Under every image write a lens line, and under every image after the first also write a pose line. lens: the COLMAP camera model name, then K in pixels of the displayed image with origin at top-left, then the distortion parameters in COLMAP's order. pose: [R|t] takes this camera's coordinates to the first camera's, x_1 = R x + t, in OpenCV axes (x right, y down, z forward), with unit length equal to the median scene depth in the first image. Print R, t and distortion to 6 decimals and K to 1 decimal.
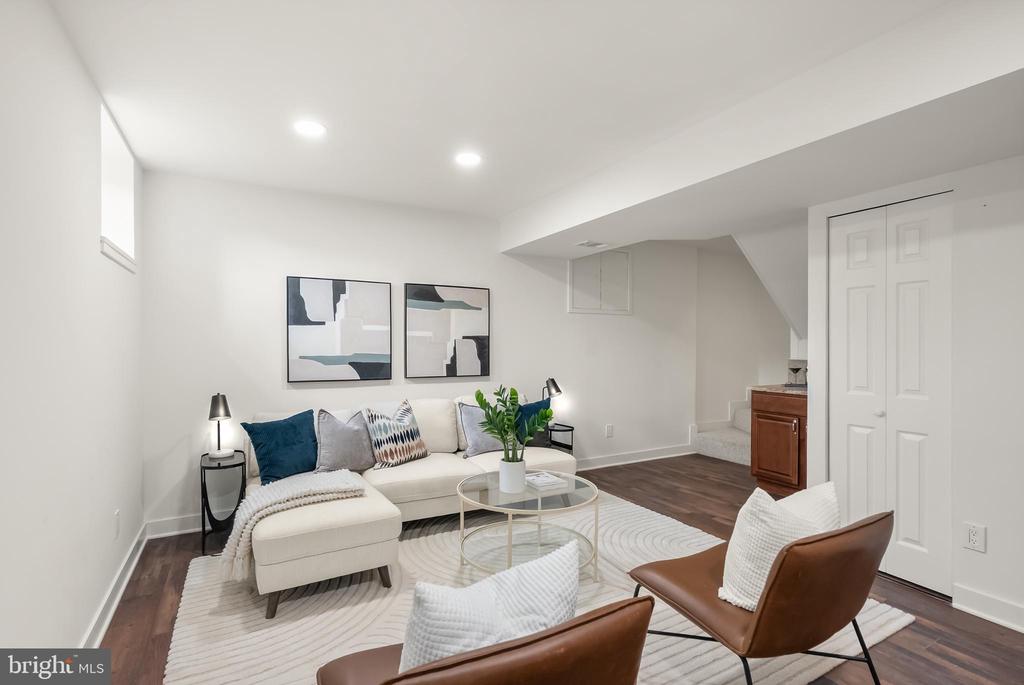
lens RADIAL K [[493.8, 0, 516.0], [0, 493.8, 346.2], [0, 0, 1]] dist [-0.001390, -0.000396]
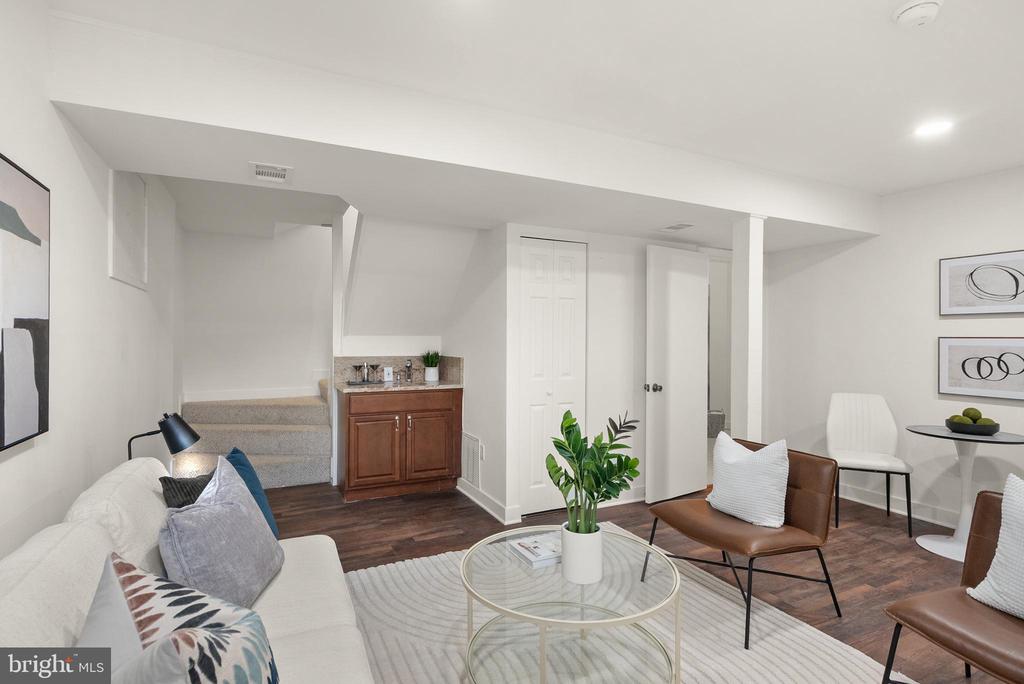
lens RADIAL K [[493.8, 0, 512.7], [0, 493.8, 337.9], [0, 0, 1]] dist [-0.001390, -0.000396]
pose [[0.061811, 0.004978, 0.998075, -0.417745], [0.003553, 0.999980, -0.005207, -0.005365], [-0.998082, 0.003868, 0.061792, 0.689097]]
